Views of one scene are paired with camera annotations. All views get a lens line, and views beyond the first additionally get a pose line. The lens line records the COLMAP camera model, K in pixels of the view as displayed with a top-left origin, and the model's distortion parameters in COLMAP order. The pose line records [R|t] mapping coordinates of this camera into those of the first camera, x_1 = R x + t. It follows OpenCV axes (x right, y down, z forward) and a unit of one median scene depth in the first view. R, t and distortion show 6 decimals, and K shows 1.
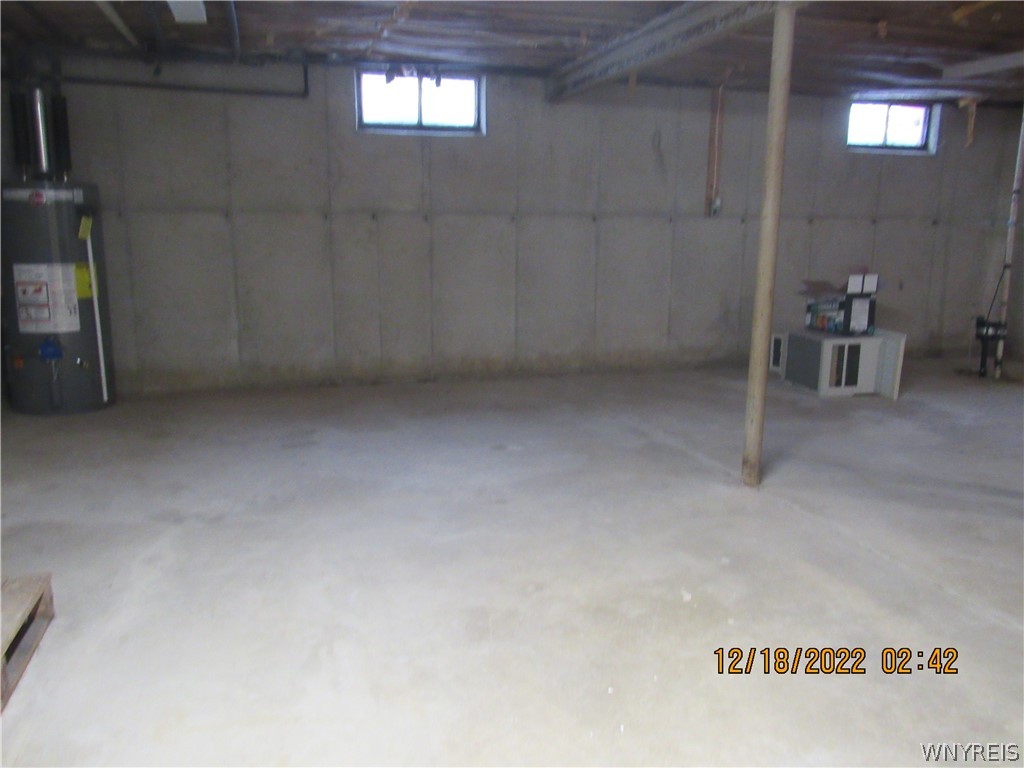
lens RADIAL K [[774.8, 0, 512.0], [0, 774.8, 384.0], [0, 0, 1]] dist [-0.010122, -0.004008]
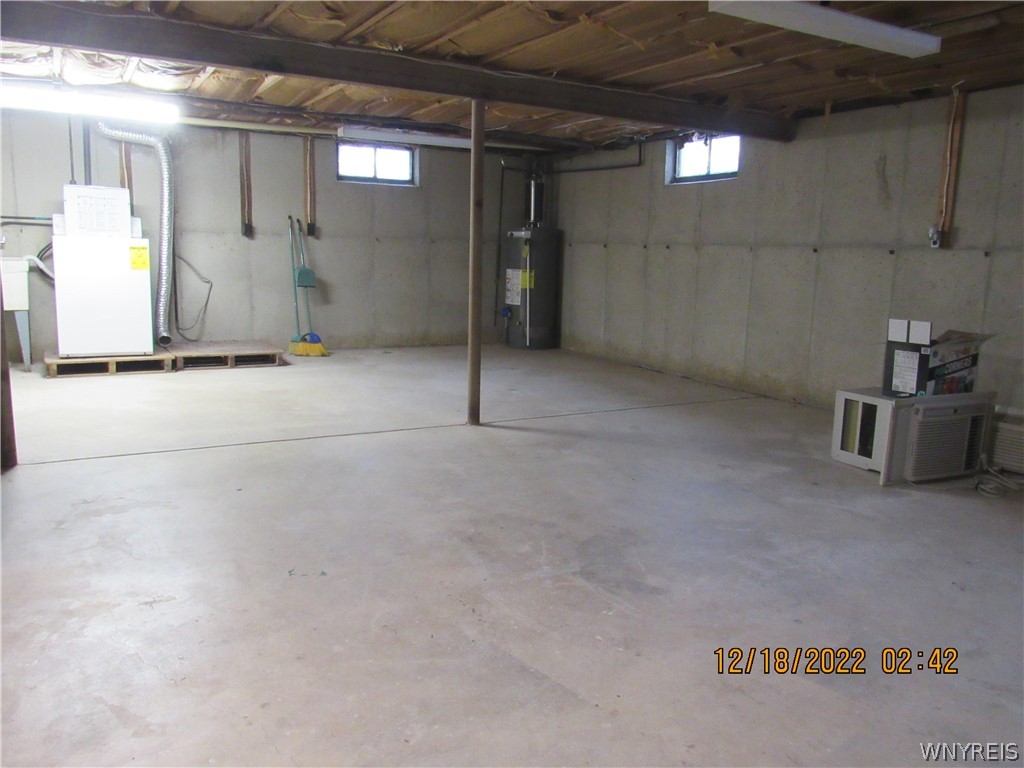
lens RADIAL K [[774.8, 0, 512.0], [0, 774.8, 384.0], [0, 0, 1]] dist [-0.010122, -0.004008]
pose [[0.238187, 0.165504, -0.957014, 1.086702], [-0.224387, 0.968092, 0.111573, -0.075569], [0.944943, 0.188166, 0.267723, 0.430641]]
